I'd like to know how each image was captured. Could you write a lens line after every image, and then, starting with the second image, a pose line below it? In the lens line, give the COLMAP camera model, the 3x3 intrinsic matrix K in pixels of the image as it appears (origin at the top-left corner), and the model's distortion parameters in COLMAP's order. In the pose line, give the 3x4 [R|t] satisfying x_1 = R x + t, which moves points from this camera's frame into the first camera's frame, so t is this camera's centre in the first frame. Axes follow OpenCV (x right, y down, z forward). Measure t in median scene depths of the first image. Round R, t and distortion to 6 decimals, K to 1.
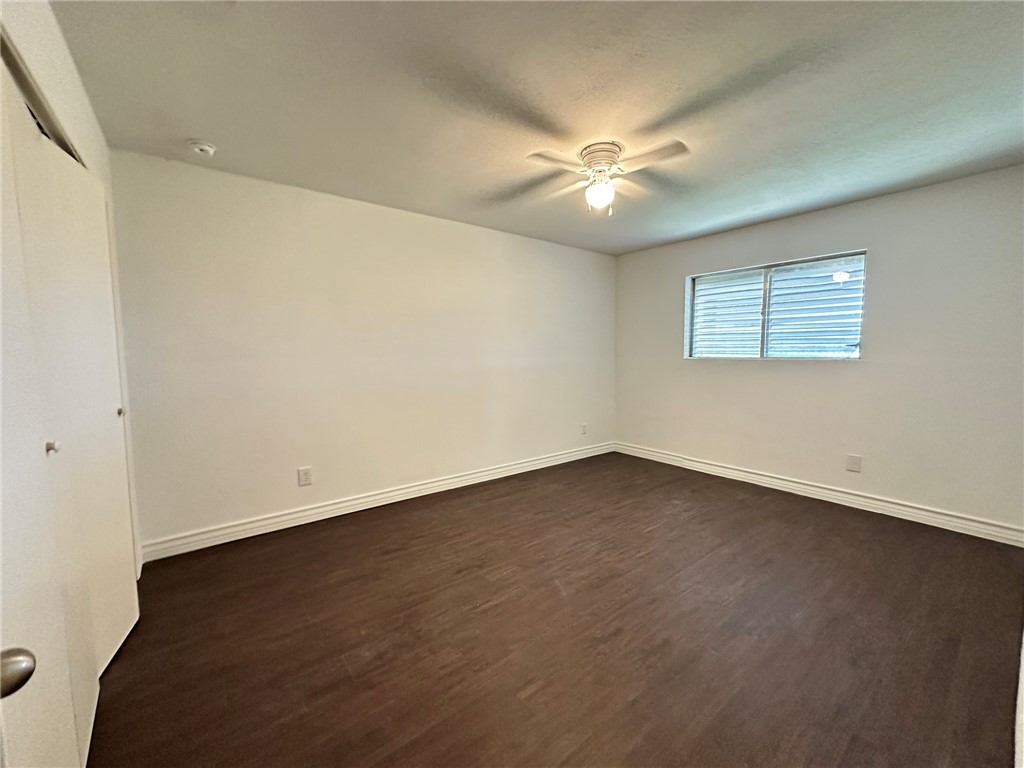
lens RADIAL K [[408.4, 0, 511.1], [0, 408.4, 382.8], [0, 0, 1]] dist [-0.001547, 0.000246]
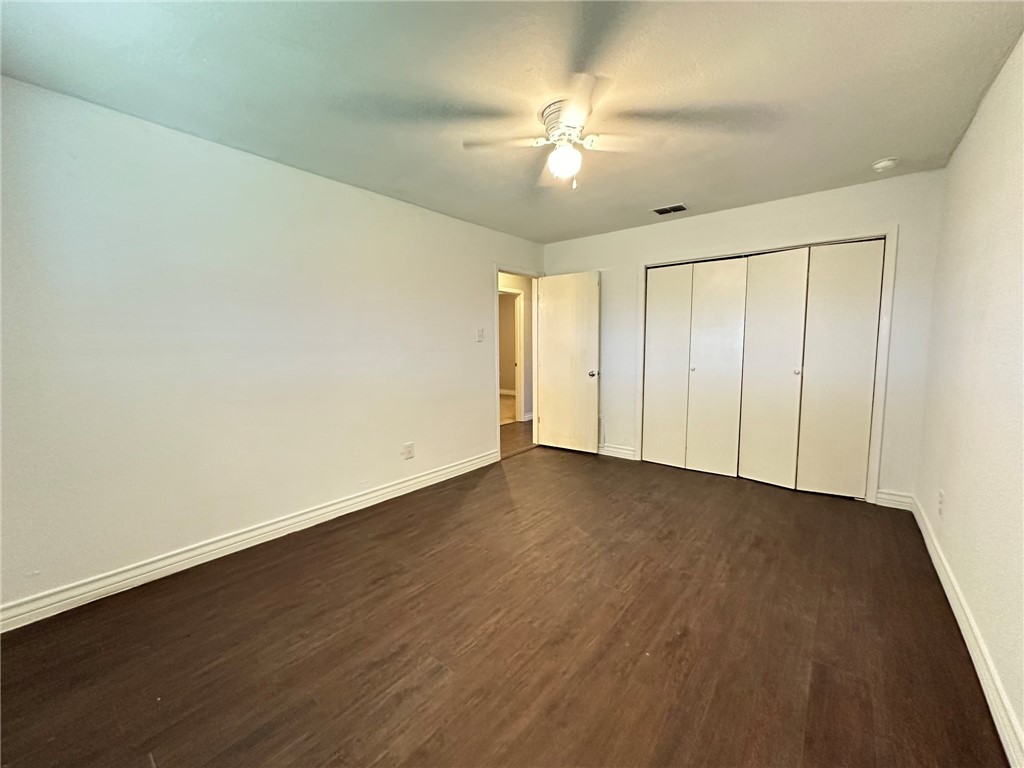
lens RADIAL K [[408.4, 0, 511.1], [0, 408.4, 382.8], [0, 0, 1]] dist [-0.001547, 0.000246]
pose [[-0.975110, 0.036874, -0.218635, 0.489148], [-0.000526, 0.985686, 0.168589, -0.132521], [0.221722, 0.164508, -0.961133, 1.729016]]
